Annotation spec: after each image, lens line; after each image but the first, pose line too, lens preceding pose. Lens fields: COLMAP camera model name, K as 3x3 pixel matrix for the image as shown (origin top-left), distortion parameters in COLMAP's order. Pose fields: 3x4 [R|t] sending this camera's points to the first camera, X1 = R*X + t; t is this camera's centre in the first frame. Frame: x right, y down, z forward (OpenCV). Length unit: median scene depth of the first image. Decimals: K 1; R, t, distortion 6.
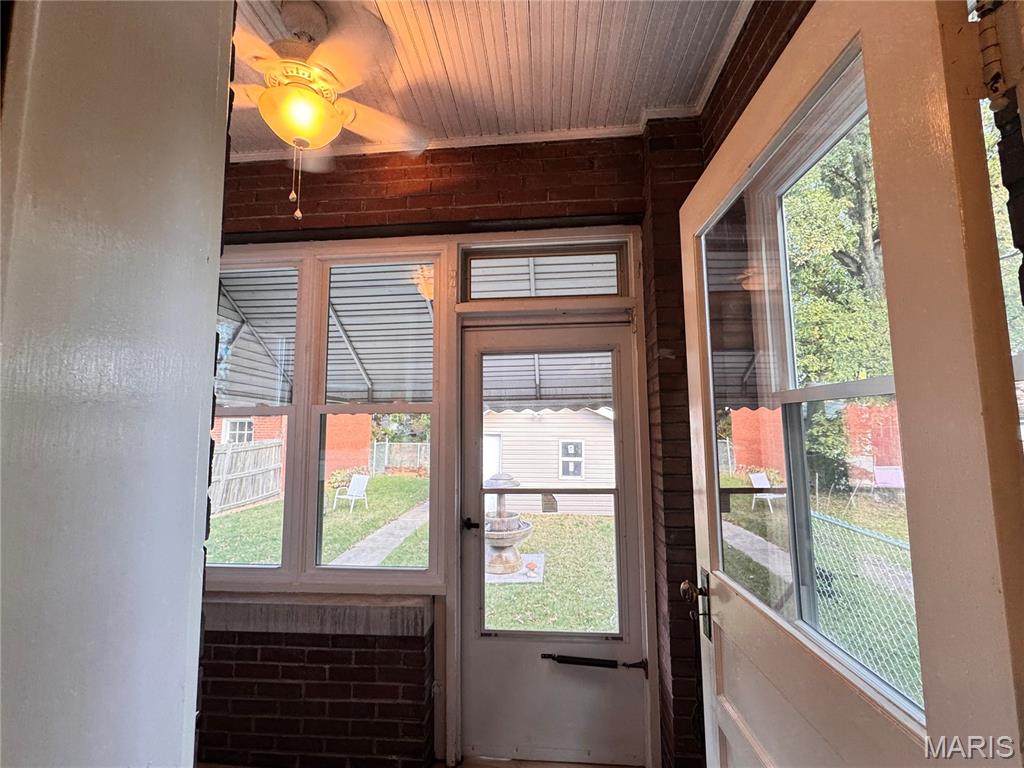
lens RADIAL K [[441.3, 0, 509.3], [0, 441.3, 385.4], [0, 0, 1]] dist [-0.006504, 0.000756]
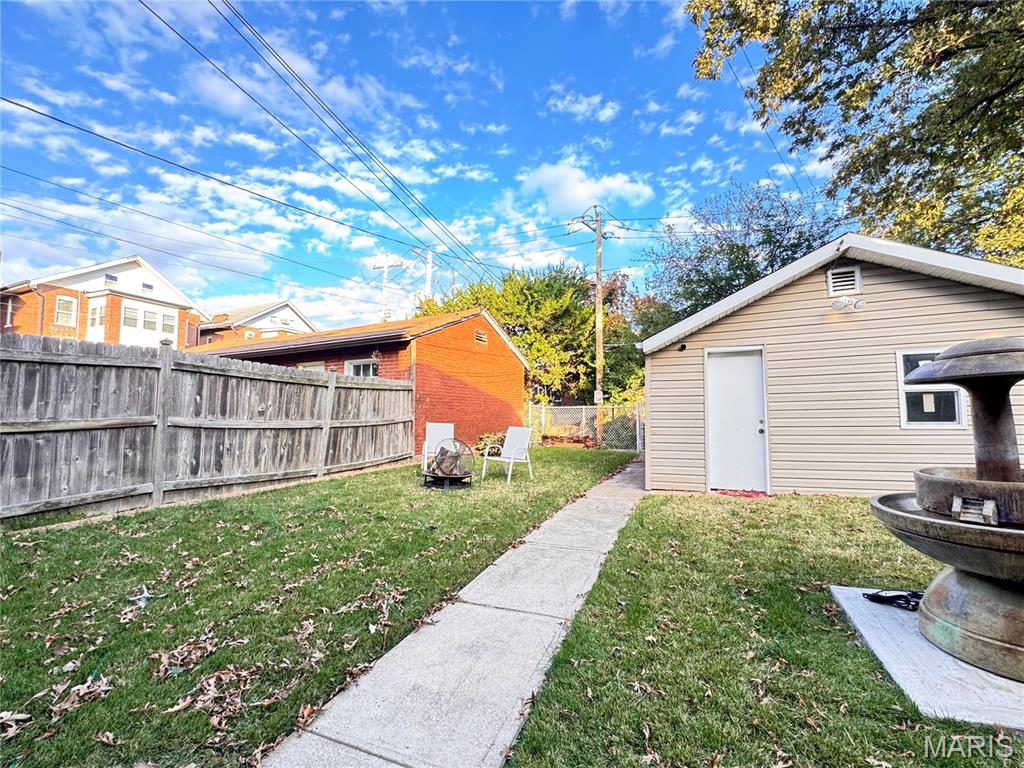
lens RADIAL K [[441.3, 0, 518.0], [0, 441.3, 382.8], [0, 0, 1]] dist [-0.006504, 0.000756]
pose [[0.956332, -0.036945, -0.289937, -0.774772], [0.041241, 0.999111, 0.008717, 0.686581], [0.289357, -0.020294, 0.957006, 1.975934]]
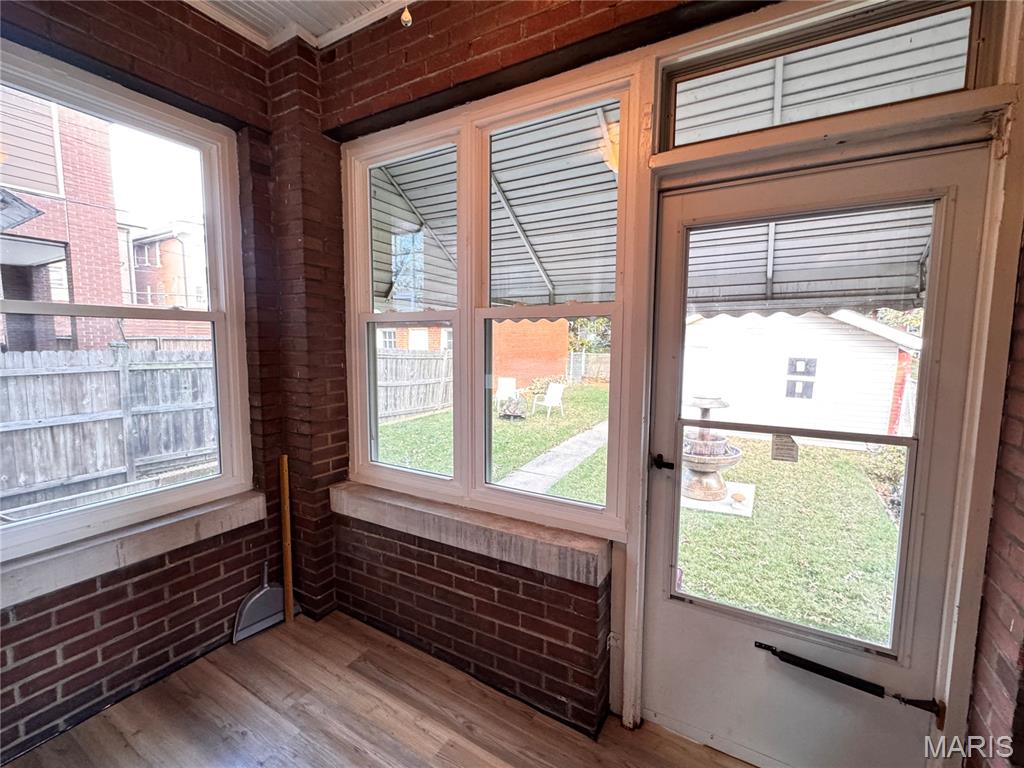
lens RADIAL K [[441.3, 0, 511.1], [0, 441.3, 382.9], [0, 0, 1]] dist [-0.006504, 0.000756]
pose [[0.906114, 0.052526, -0.419760, -0.010770], [0.030216, 0.981691, 0.188068, 0.026443], [0.421953, -0.183094, 0.887937, 0.221305]]
